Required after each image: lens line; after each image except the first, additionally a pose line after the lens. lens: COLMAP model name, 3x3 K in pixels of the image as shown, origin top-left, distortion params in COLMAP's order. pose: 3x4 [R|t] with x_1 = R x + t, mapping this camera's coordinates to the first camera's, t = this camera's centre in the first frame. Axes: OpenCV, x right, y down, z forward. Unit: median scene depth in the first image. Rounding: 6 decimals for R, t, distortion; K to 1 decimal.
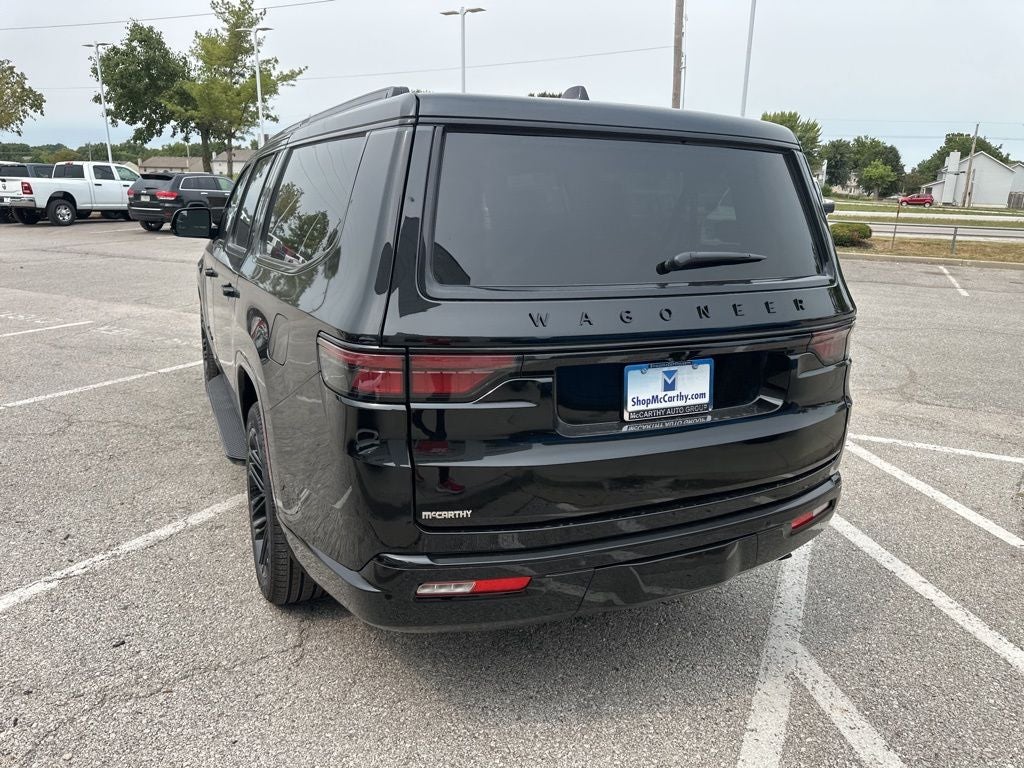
lens RADIAL K [[725.1, 0, 511.2], [0, 725.1, 374.0], [0, 0, 1]] dist [0.004191, -0.002844]
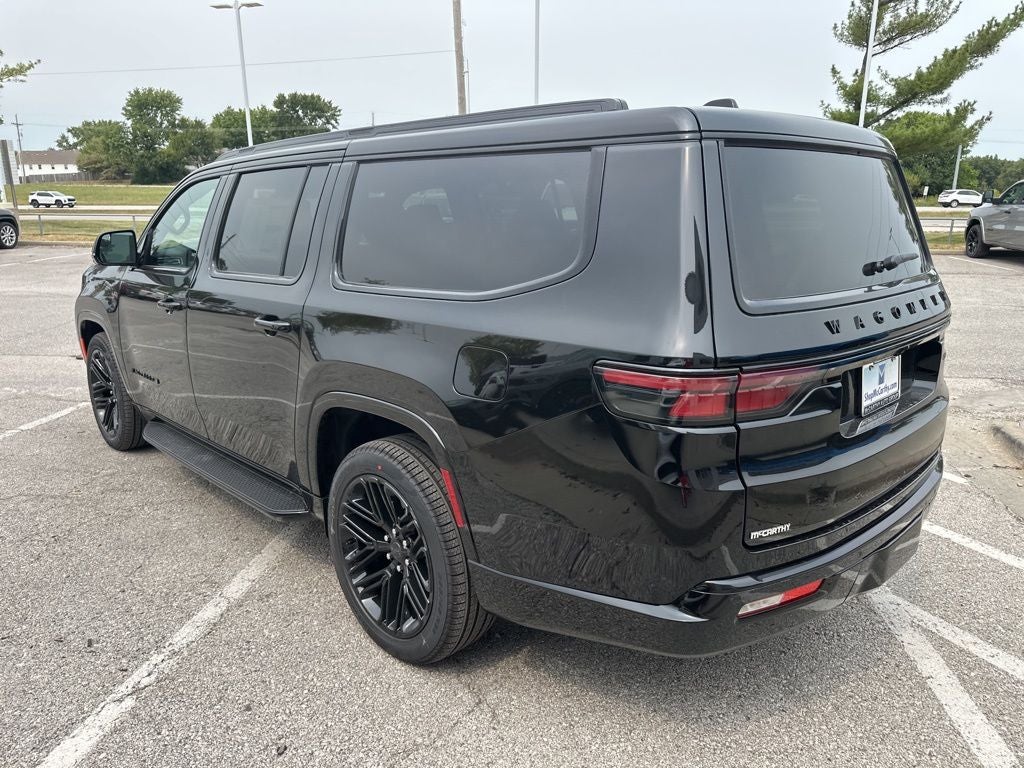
lens RADIAL K [[720.8, 0, 517.8], [0, 720.8, 383.9], [0, 0, 1]] dist [-0.004287, -0.000026]
pose [[0.947669, -0.105439, 0.301342, -0.592745], [0.101833, 0.994416, 0.027698, -0.058831], [-0.302579, 0.004438, 0.953114, 0.142546]]
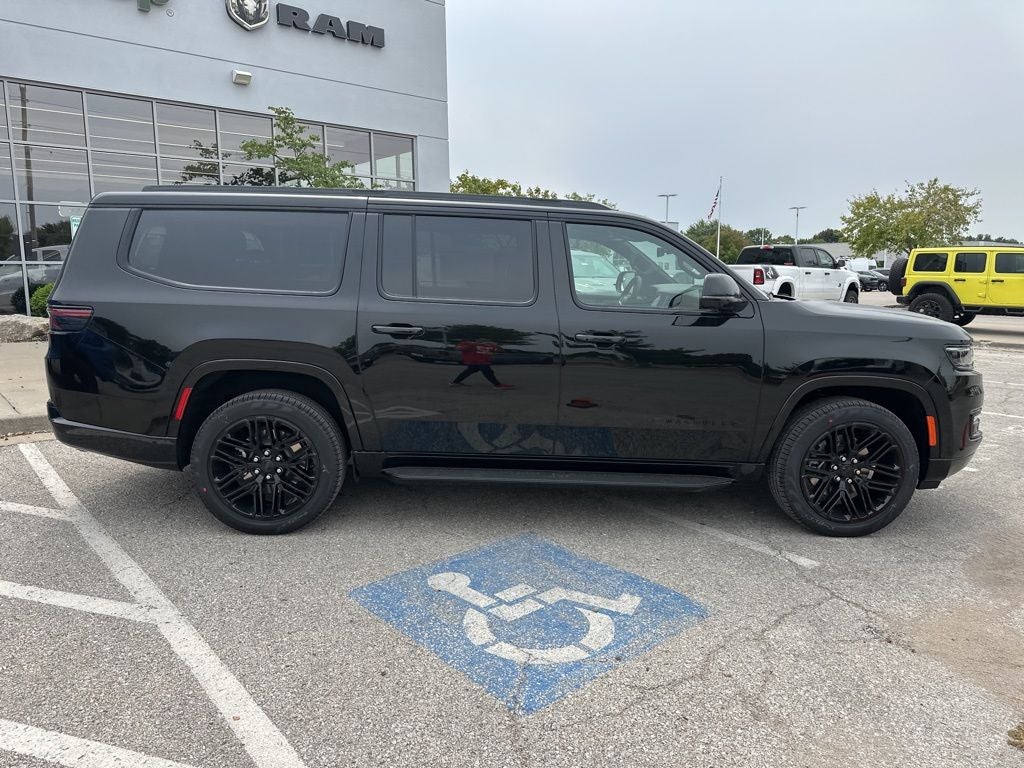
lens RADIAL K [[716.0, 0, 512.5], [0, 716.0, 381.3], [0, 0, 1]] dist [0.075453, -0.104576]
pose [[-0.390313, 0.112893, -0.913734, 1.801444], [-0.244525, 0.944100, 0.221096, -0.609551], [0.887616, 0.309728, -0.340890, 2.909645]]
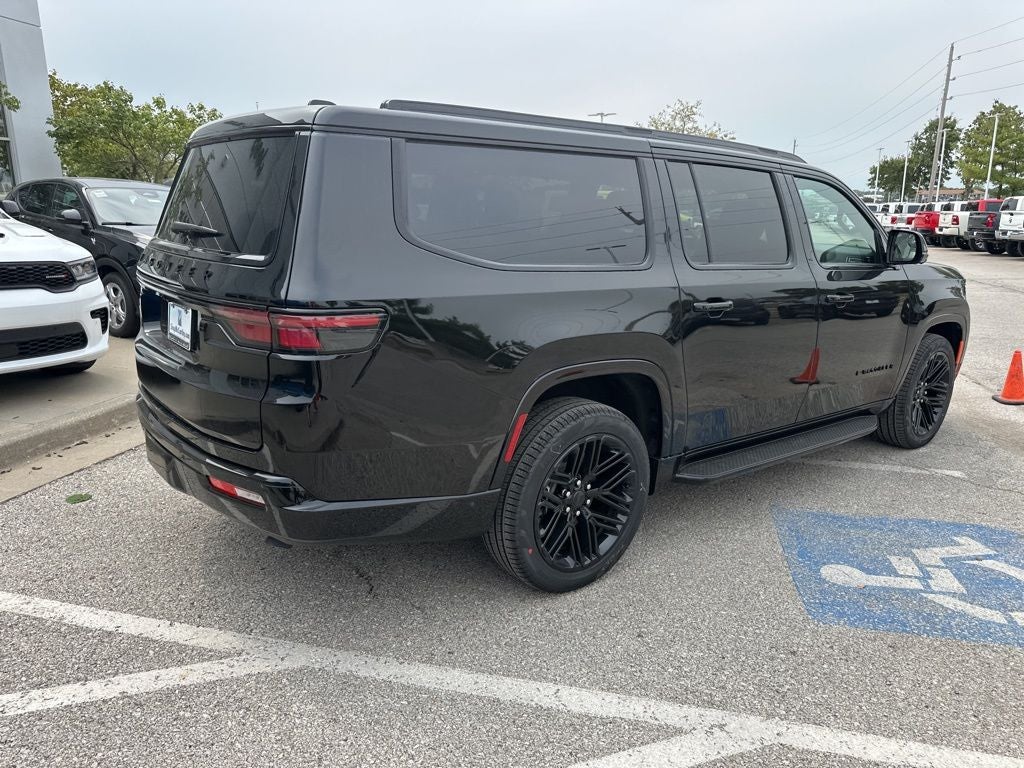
lens RADIAL K [[718.9, 0, 513.1], [0, 718.9, 379.3], [0, 0, 1]] dist [0.029644, -0.034680]
pose [[0.231920, 0.206143, -0.950641, 1.614152], [-0.247805, 0.957564, 0.147190, -0.226750], [0.940641, 0.201437, 0.273161, 1.196774]]
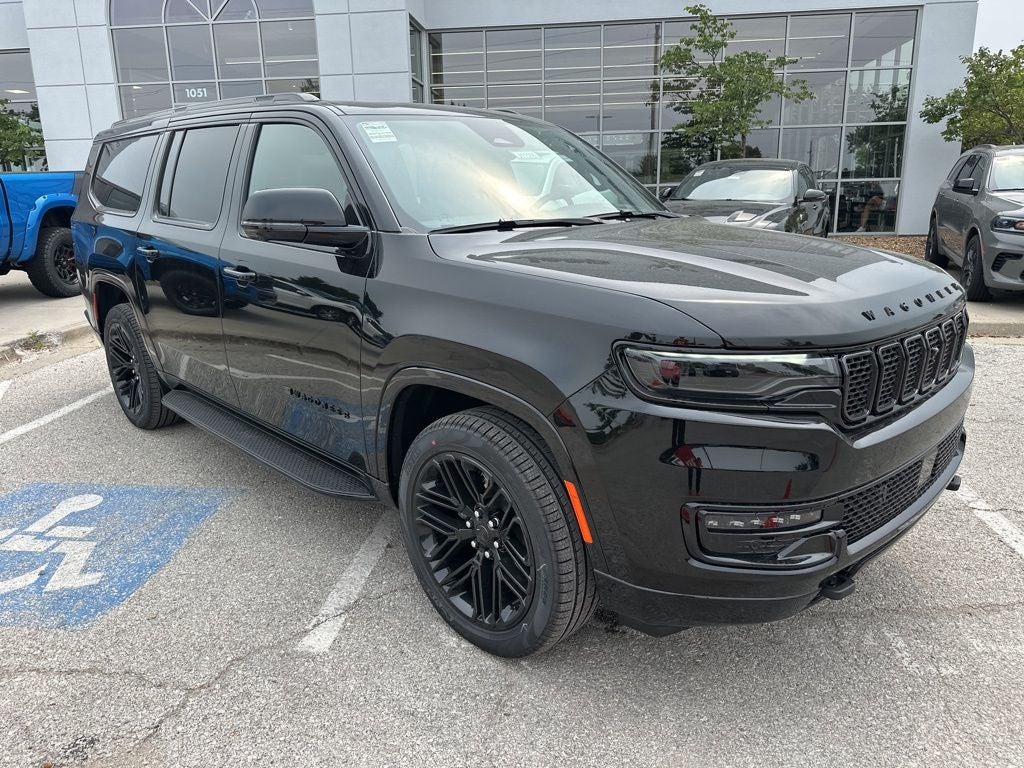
lens RADIAL K [[735.2, 0, 516.2], [0, 735.2, 382.4], [0, 0, 1]] dist [0.030288, -0.035429]
pose [[-0.944912, 0.069515, -0.319858, -0.024901], [-0.091361, 0.882342, 0.461656, -0.915221], [0.314316, 0.465447, -0.827384, 3.977153]]
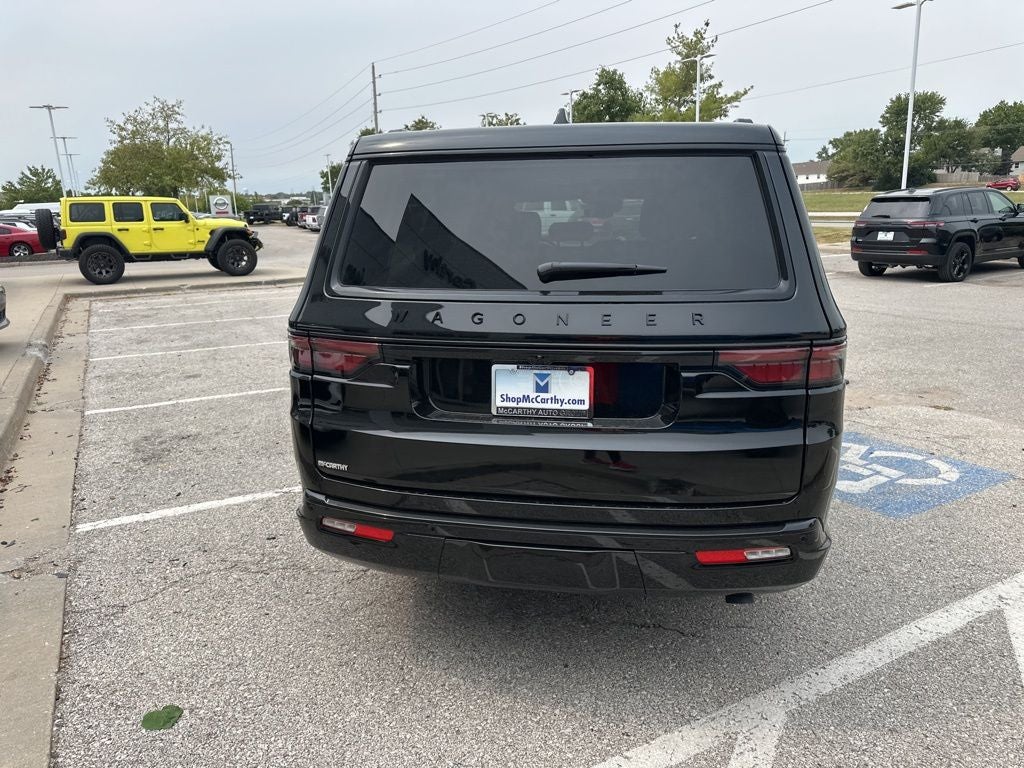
lens RADIAL K [[725.2, 0, 509.0], [0, 725.2, 382.1], [0, 0, 1]] dist [0.007312, -0.004829]
pose [[0.818637, 0.095359, -0.566339, 0.749209], [-0.104580, 0.994384, 0.016263, -0.004042], [0.564709, 0.045914, 0.824012, 0.100013]]
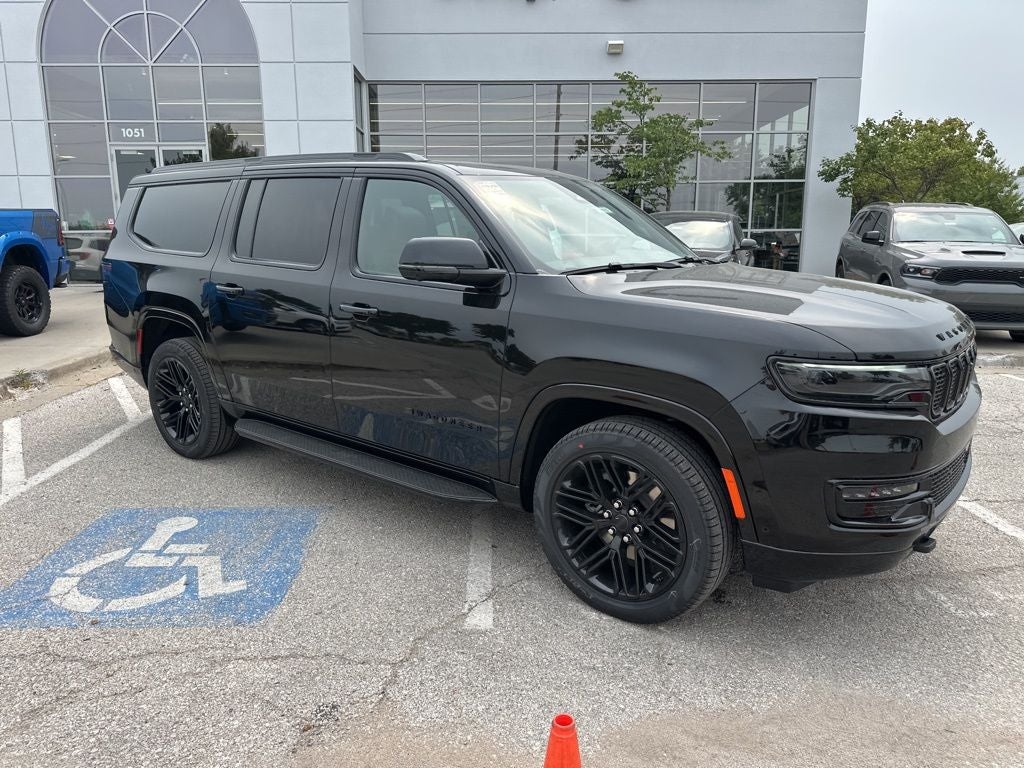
lens RADIAL K [[731.5, 0, 512.3], [0, 731.5, 382.4], [0, 0, 1]] dist [0.039261, -0.043772]
pose [[-0.892566, 0.062345, -0.446586, 0.456126], [-0.135183, 0.907843, 0.396921, -0.928043], [0.430176, 0.414649, -0.801882, 4.027560]]
